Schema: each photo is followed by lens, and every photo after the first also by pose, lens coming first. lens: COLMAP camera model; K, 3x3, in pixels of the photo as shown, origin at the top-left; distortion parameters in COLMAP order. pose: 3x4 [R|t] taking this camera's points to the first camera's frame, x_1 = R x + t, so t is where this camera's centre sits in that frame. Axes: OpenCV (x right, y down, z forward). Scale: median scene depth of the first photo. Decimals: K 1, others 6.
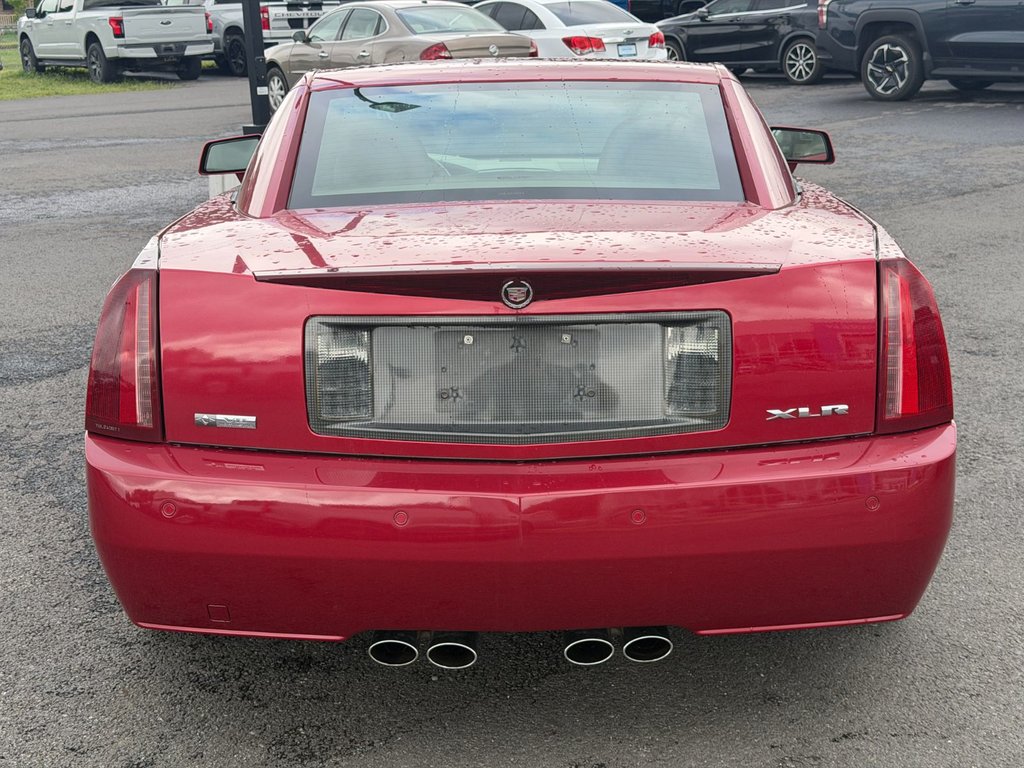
lens RADIAL K [[1430.6, 0, 508.0], [0, 1430.6, 385.6], [0, 0, 1]] dist [0.223963, -0.525996]
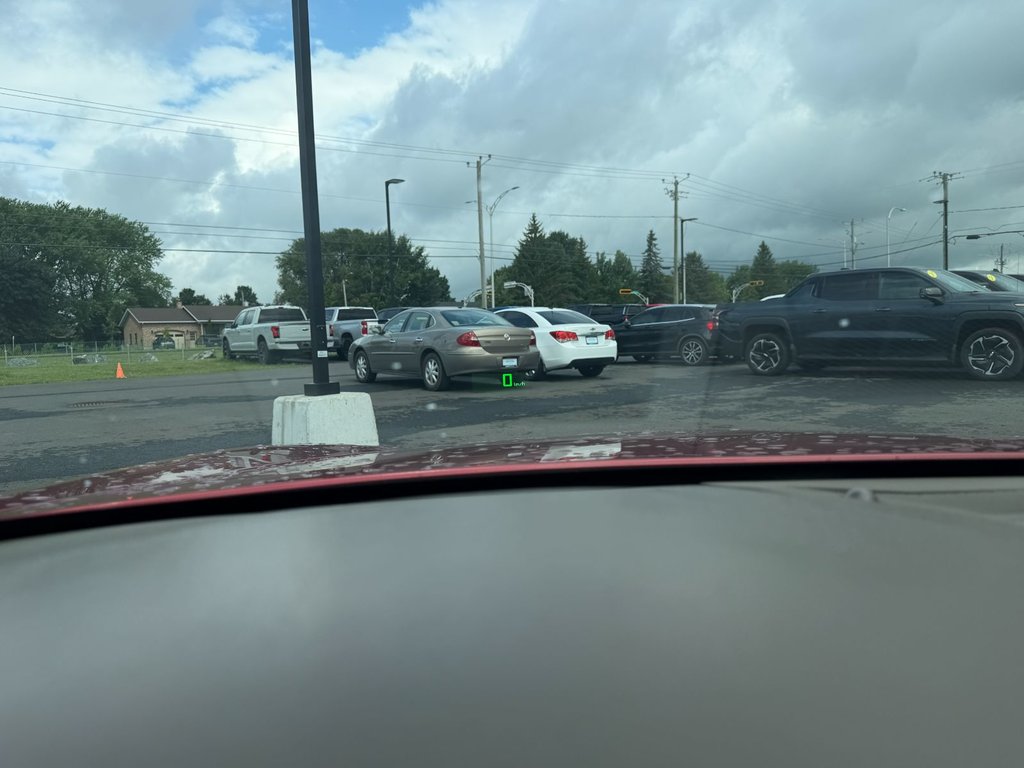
lens RADIAL K [[725.7, 0, 475.4], [0, 725.7, 383.7], [0, 0, 1]] dist [0.029183, -0.001759]
pose [[0.999696, 0.007400, -0.023509, -0.045824], [-0.011674, 0.982244, -0.187246, -0.091323], [0.021706, 0.187464, 0.982032, 0.547598]]
